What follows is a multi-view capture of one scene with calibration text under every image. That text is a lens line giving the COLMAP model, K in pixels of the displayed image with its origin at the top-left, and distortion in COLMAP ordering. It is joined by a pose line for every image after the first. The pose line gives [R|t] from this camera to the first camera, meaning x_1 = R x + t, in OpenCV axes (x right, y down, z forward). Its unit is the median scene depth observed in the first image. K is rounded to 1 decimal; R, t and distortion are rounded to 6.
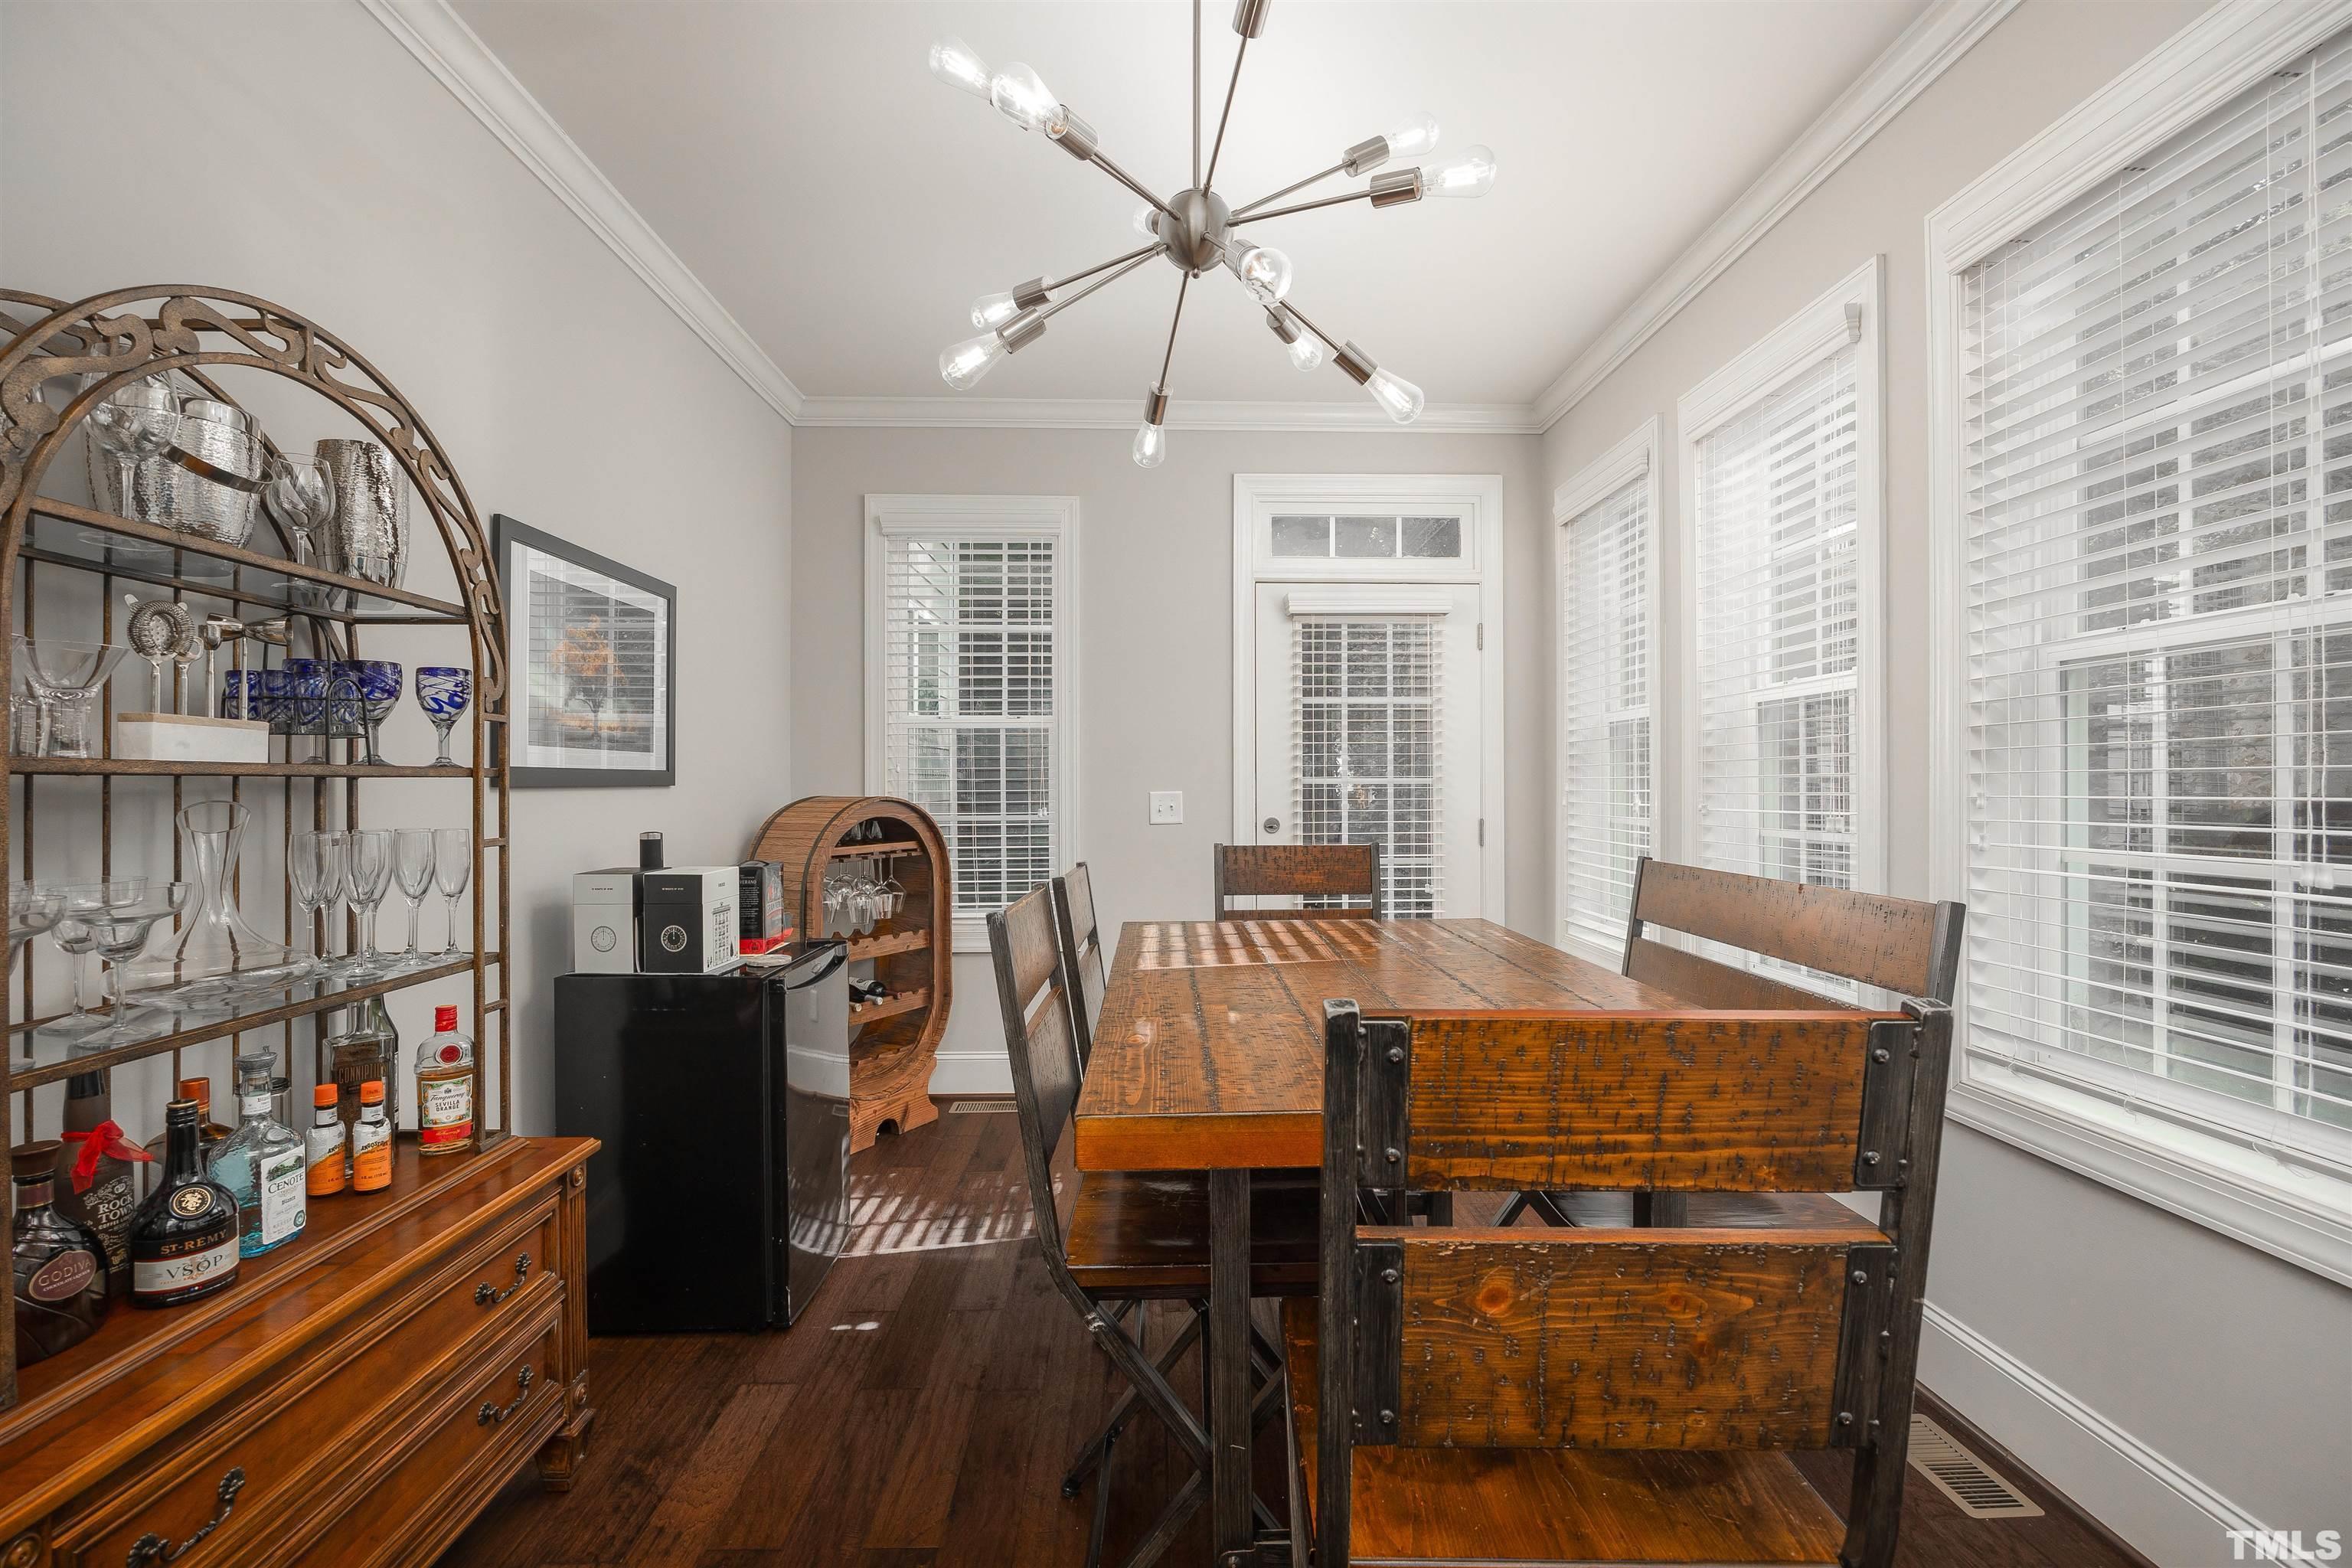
lens RADIAL K [[1029.4, 0, 1177.8], [0, 1029.4, 793.9], [0, 0, 1]] dist [-0.024840, -0.000343]
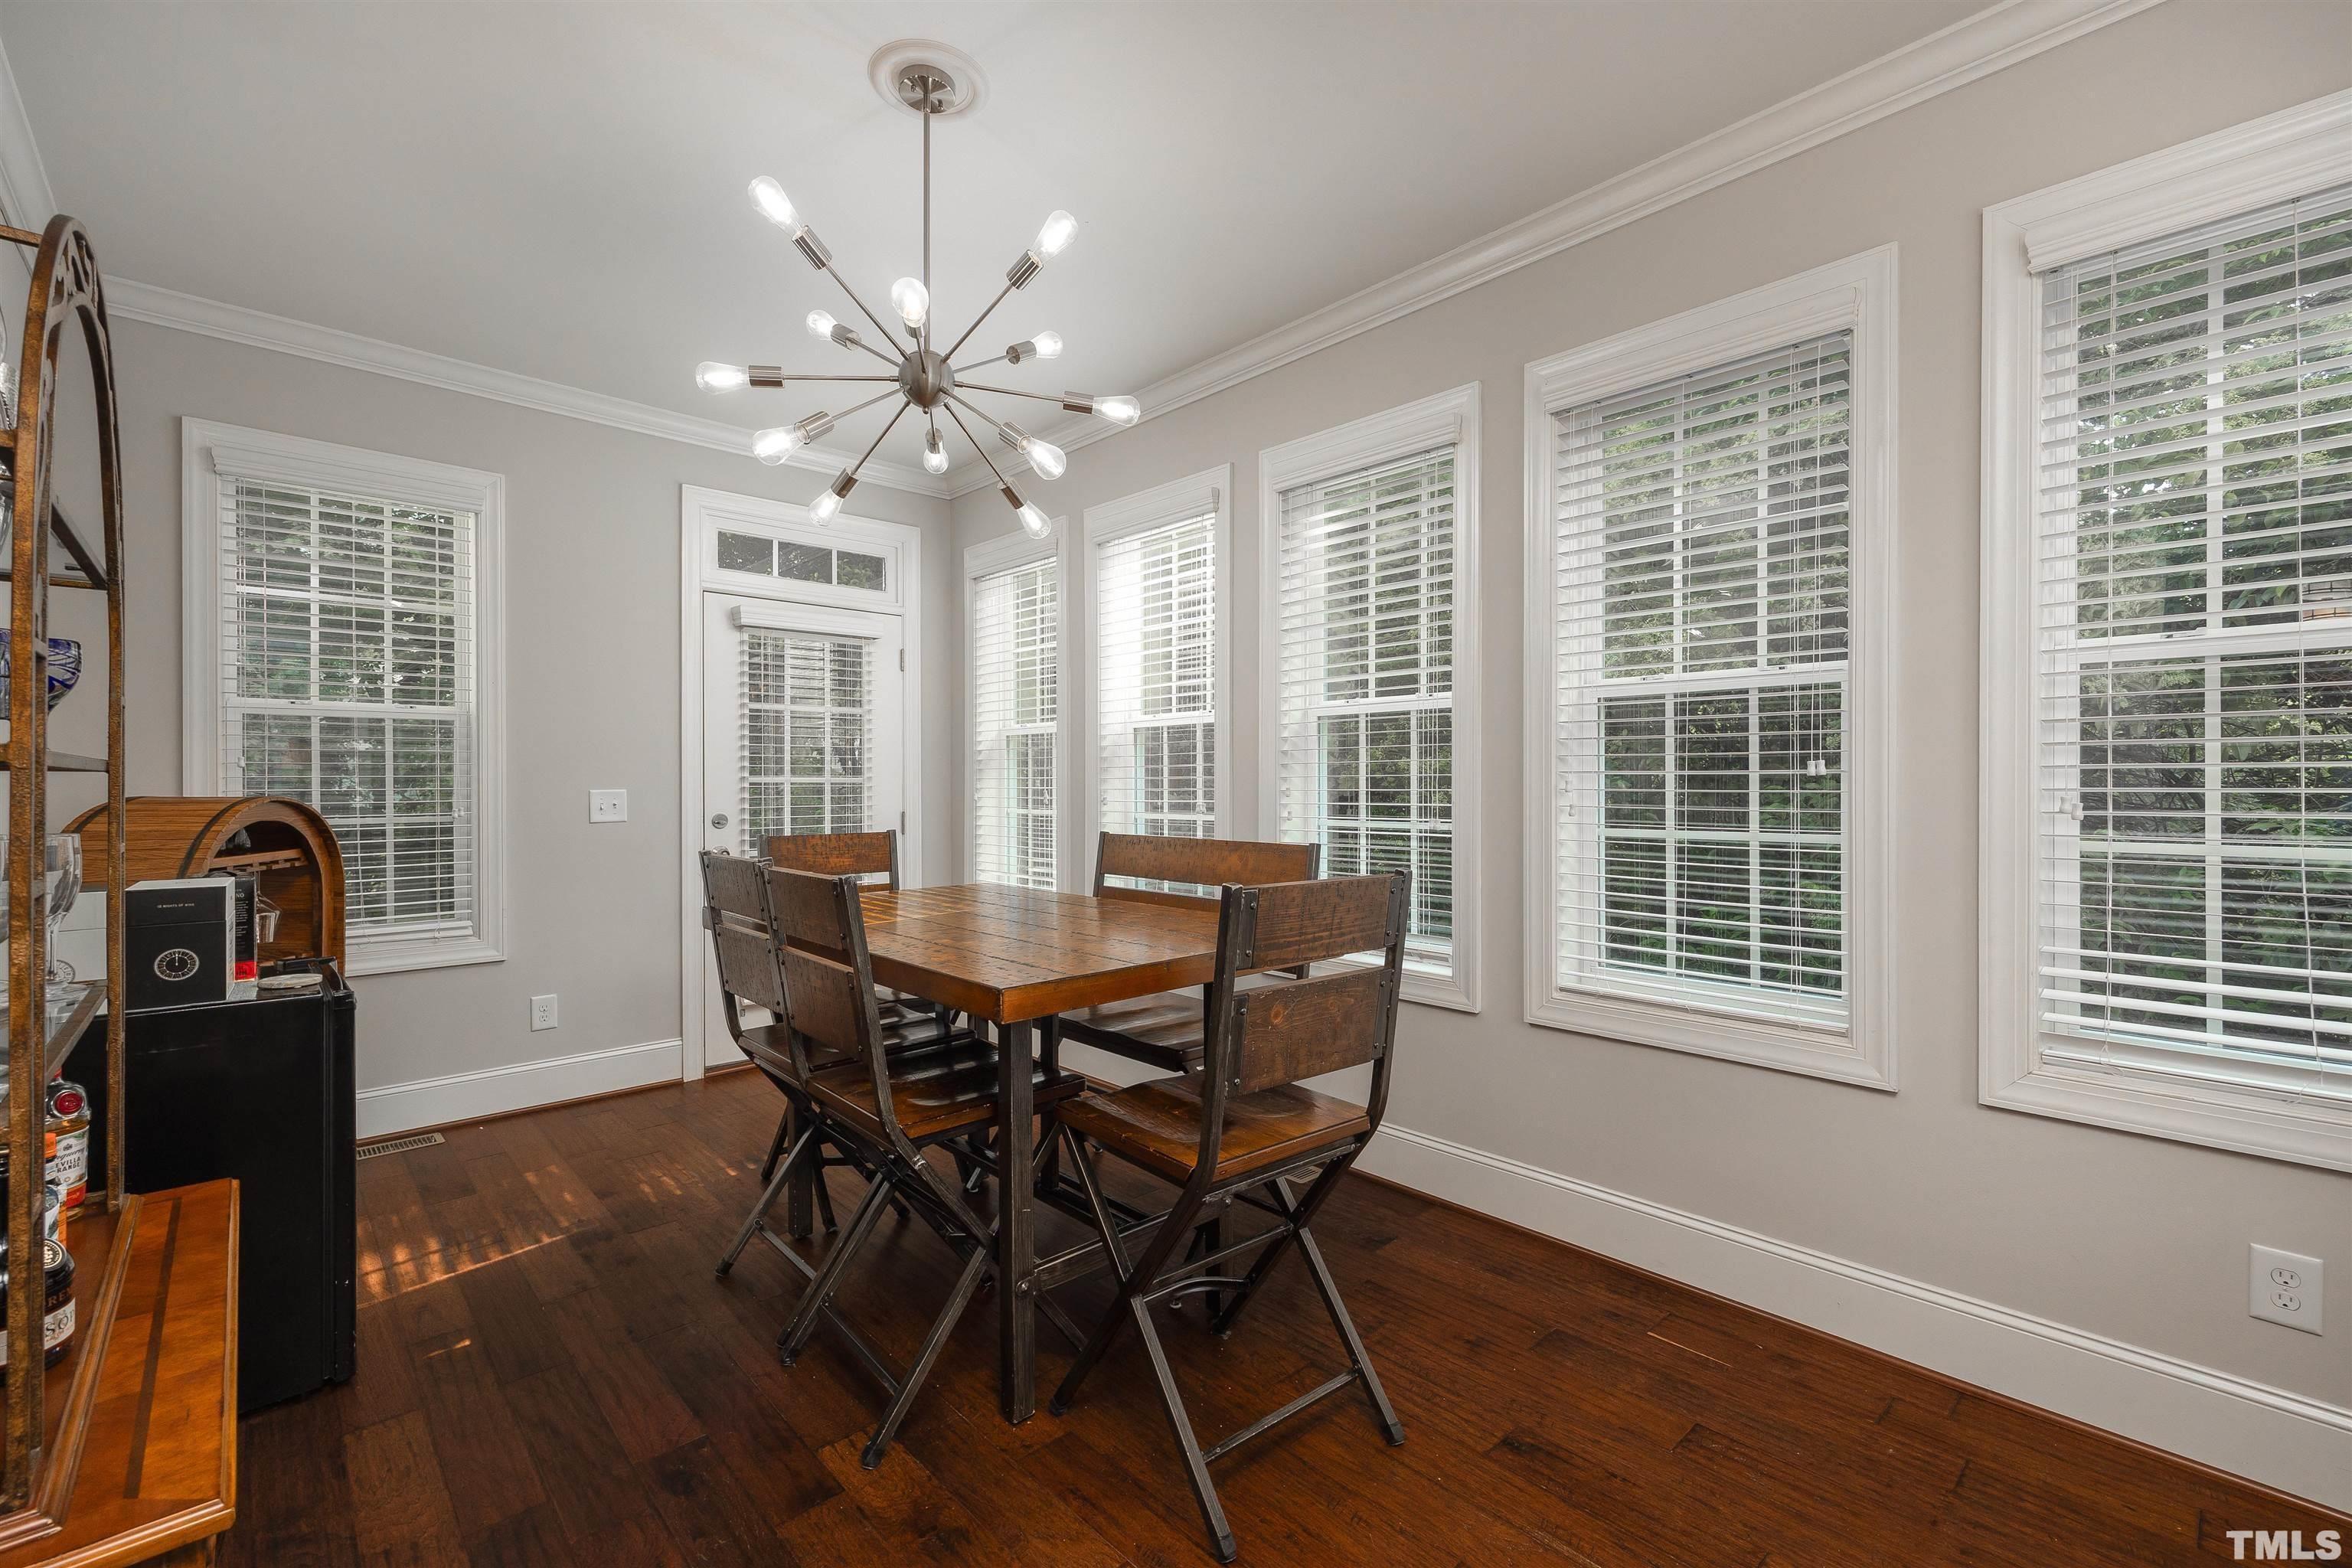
lens RADIAL K [[1029.4, 0, 1169.6], [0, 1029.4, 798.7], [0, 0, 1]] dist [-0.024840, -0.000343]
pose [[0.744324, -0.008803, 0.667761, -0.295134], [0.005440, 0.999960, 0.007119, 0.002368], [-0.667796, -0.001667, 0.744342, -0.108850]]
